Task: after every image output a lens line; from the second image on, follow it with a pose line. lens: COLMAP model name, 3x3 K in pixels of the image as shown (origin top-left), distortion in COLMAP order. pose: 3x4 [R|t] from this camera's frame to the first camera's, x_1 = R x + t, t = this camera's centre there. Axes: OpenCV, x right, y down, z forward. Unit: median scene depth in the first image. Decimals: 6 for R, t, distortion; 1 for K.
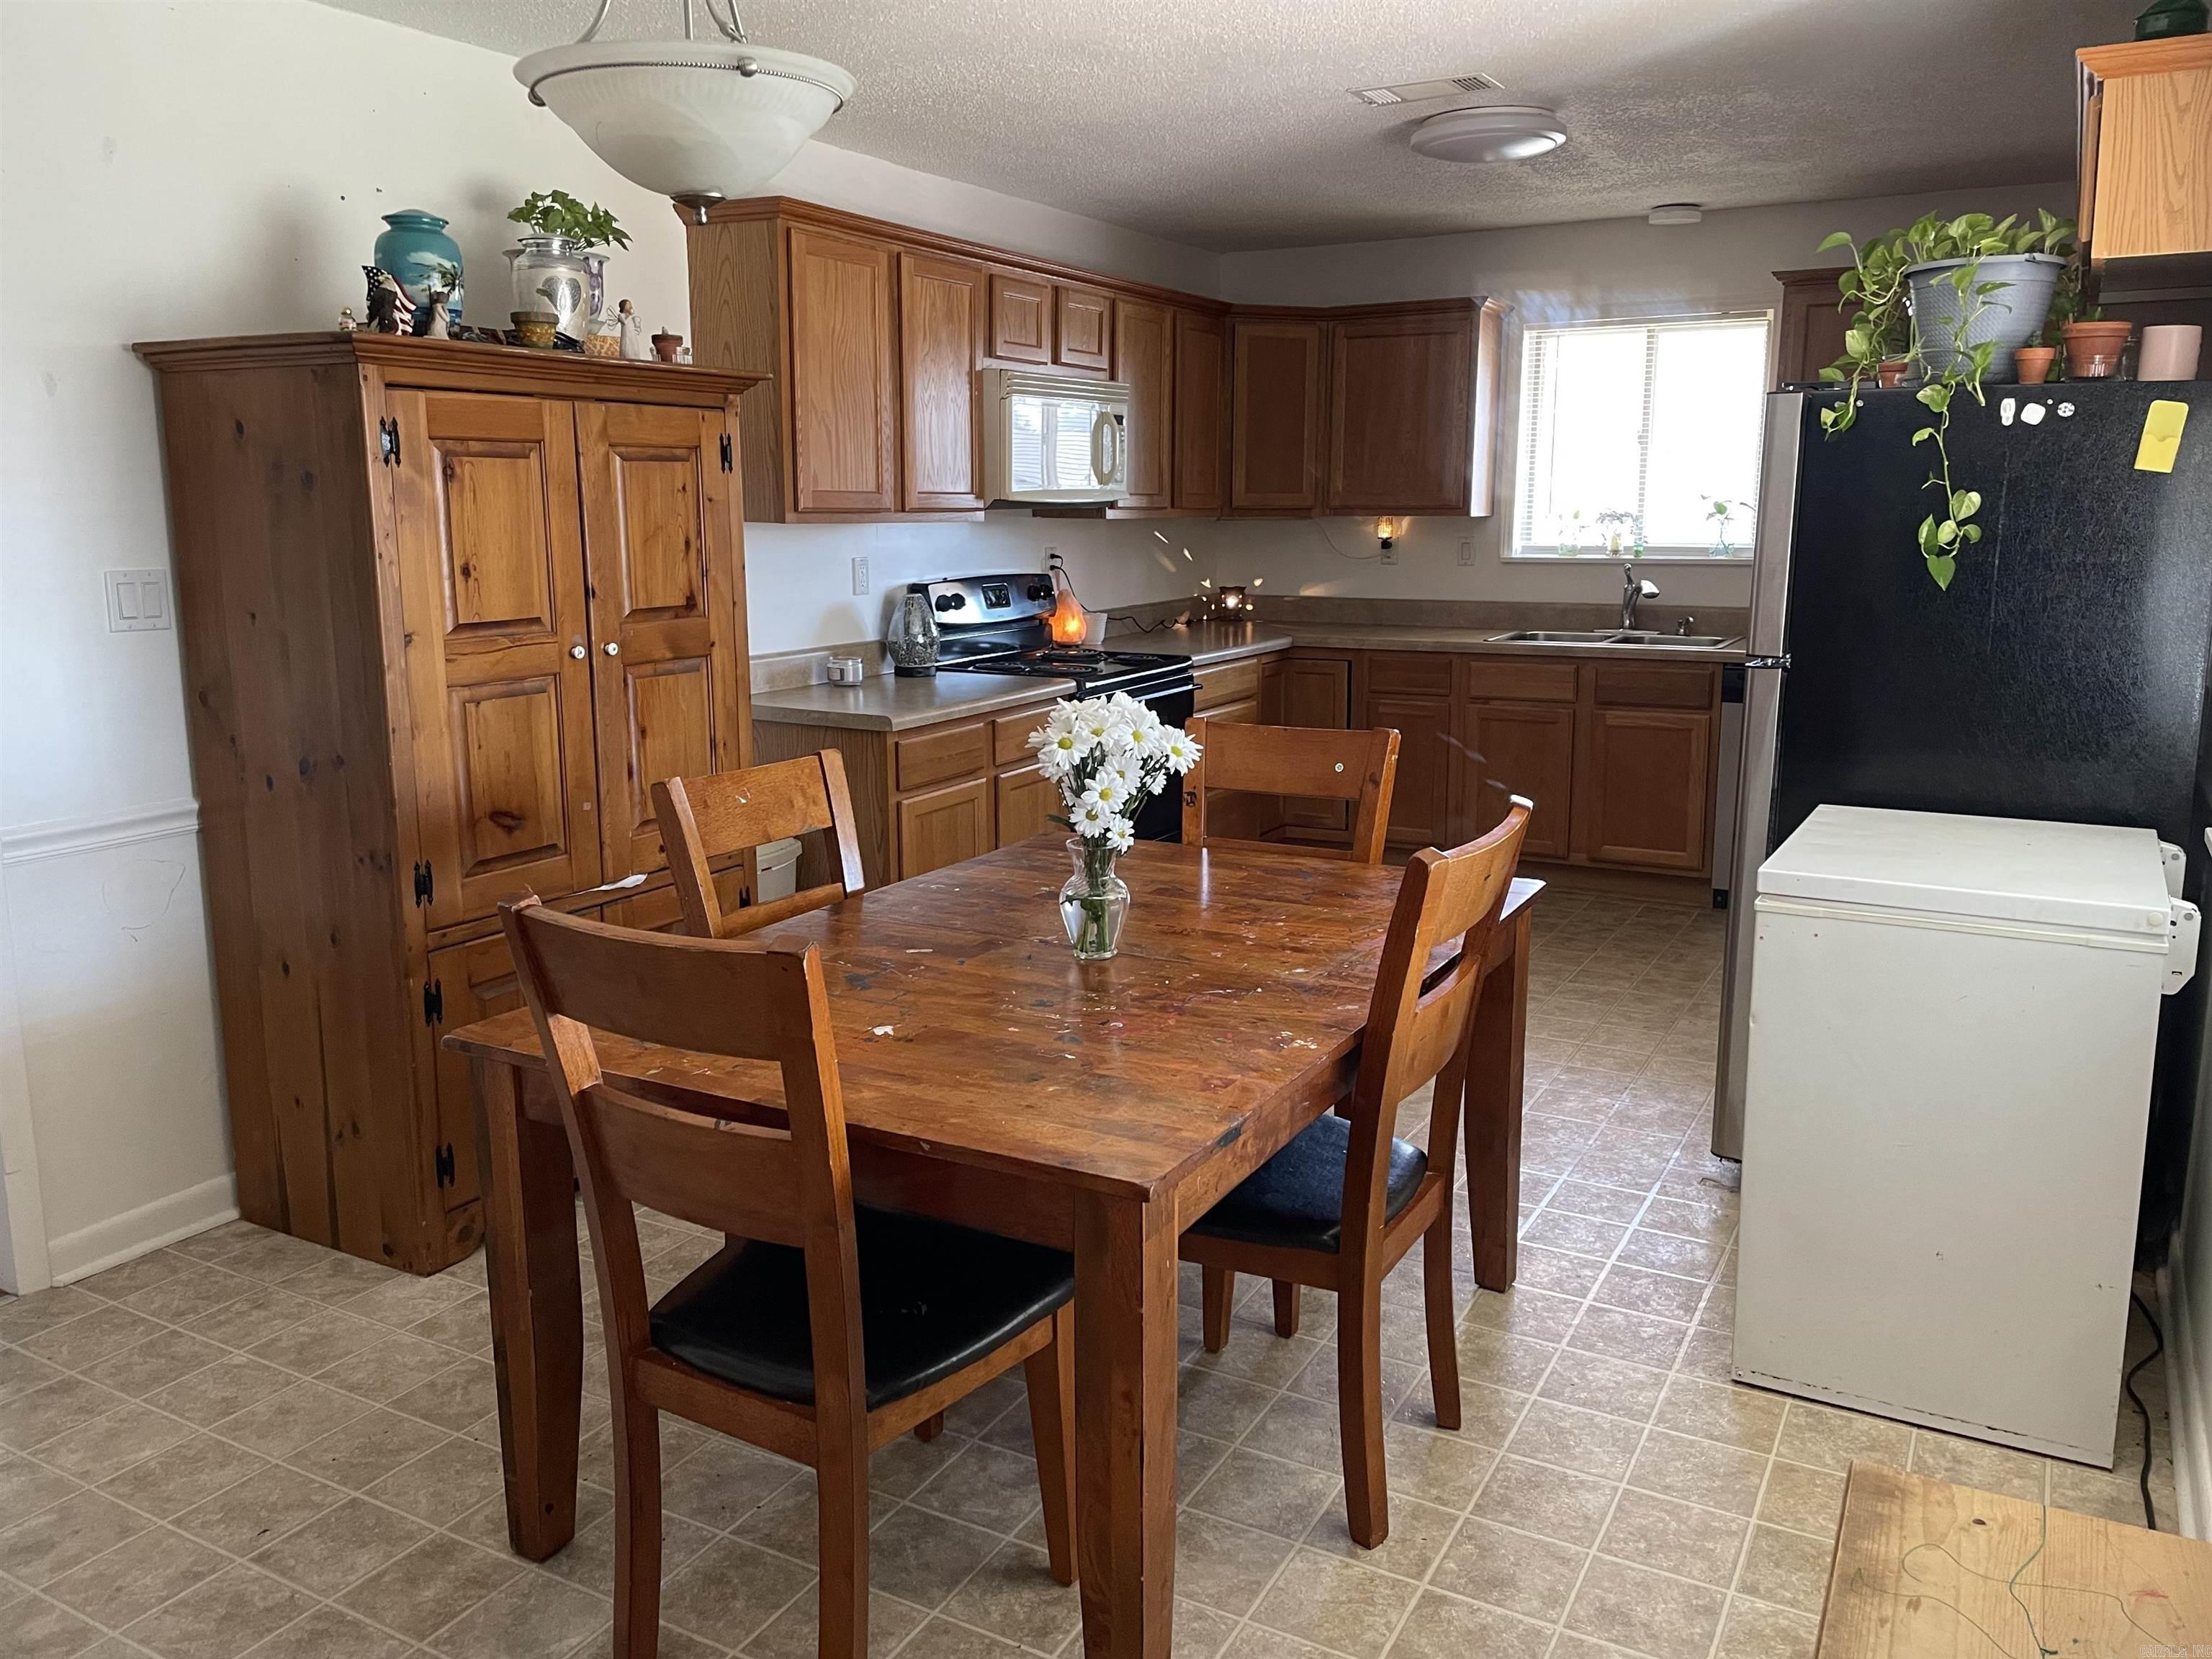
lens RADIAL K [[1674.2, 0, 1108.3], [0, 1674.2, 809.1], [0, 0, 1]] dist [0.086876, -0.106100]
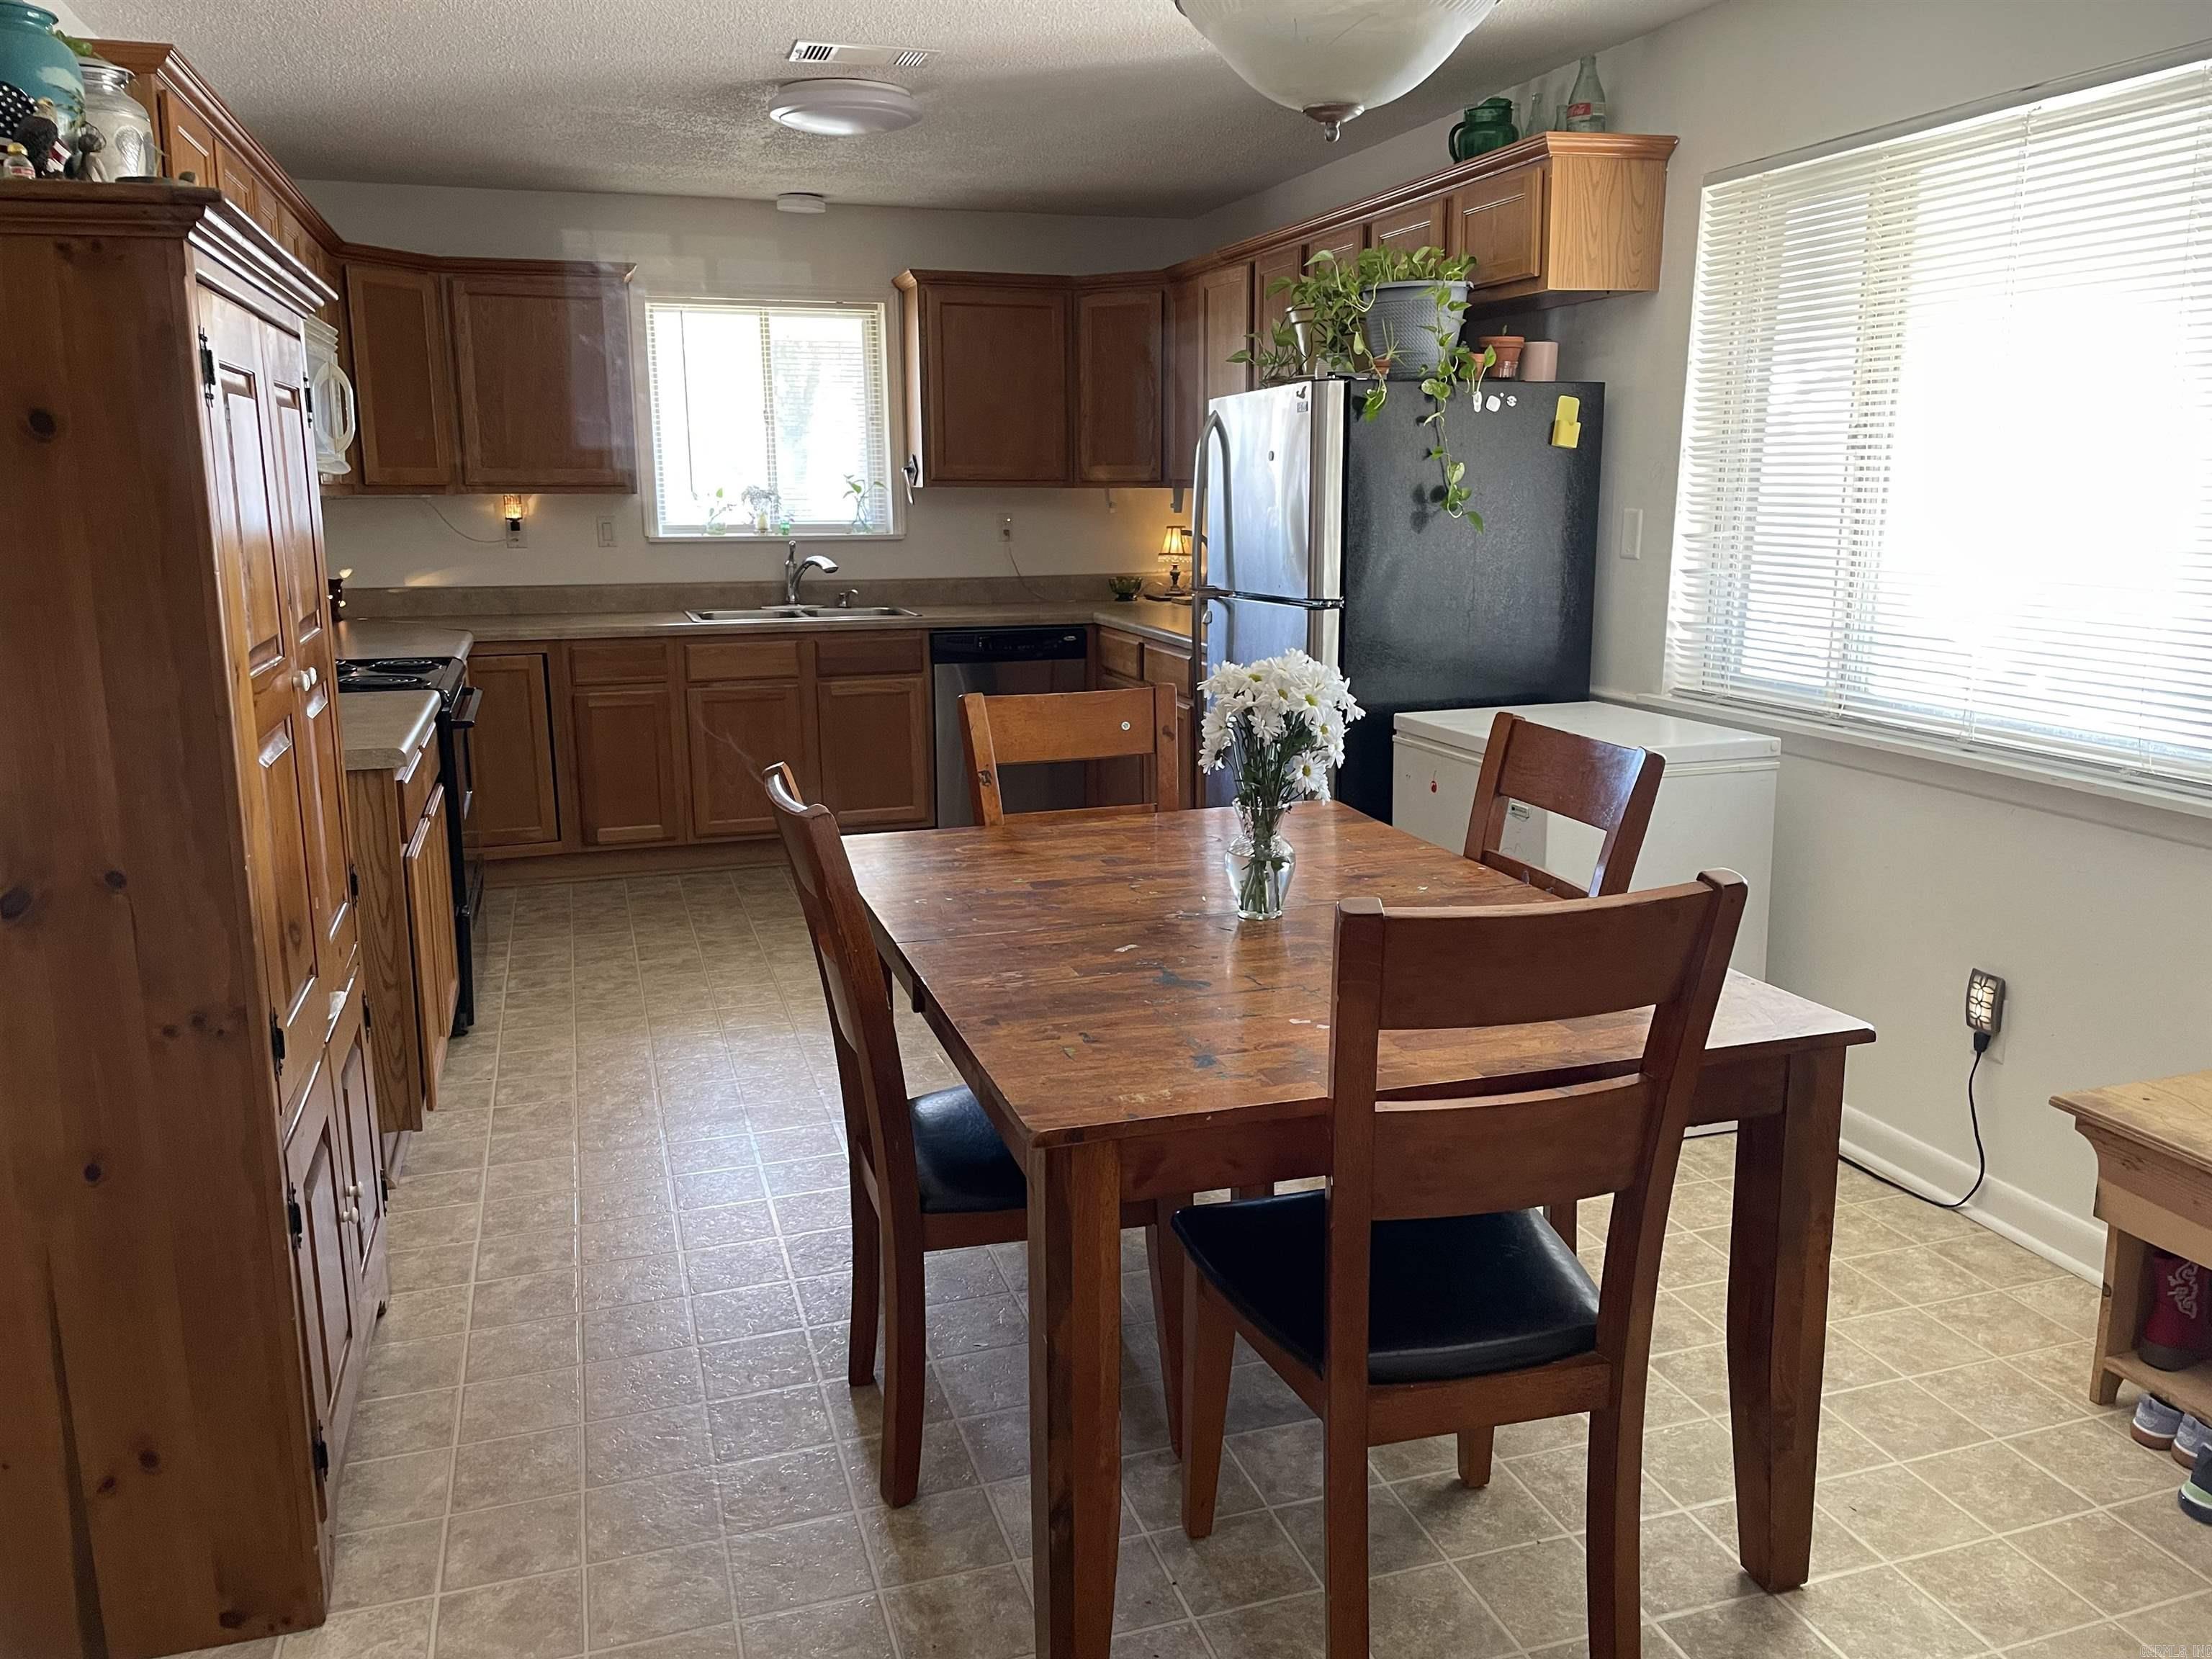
lens RADIAL K [[1674.2, 0, 1126.9], [0, 1674.2, 823.3], [0, 0, 1]] dist [0.086876, -0.106100]
pose [[0.678557, -0.149255, 0.719224, -0.322924], [0.139583, 0.987498, 0.073238, -0.021498], [-0.721163, 0.050695, 0.690908, 0.151131]]
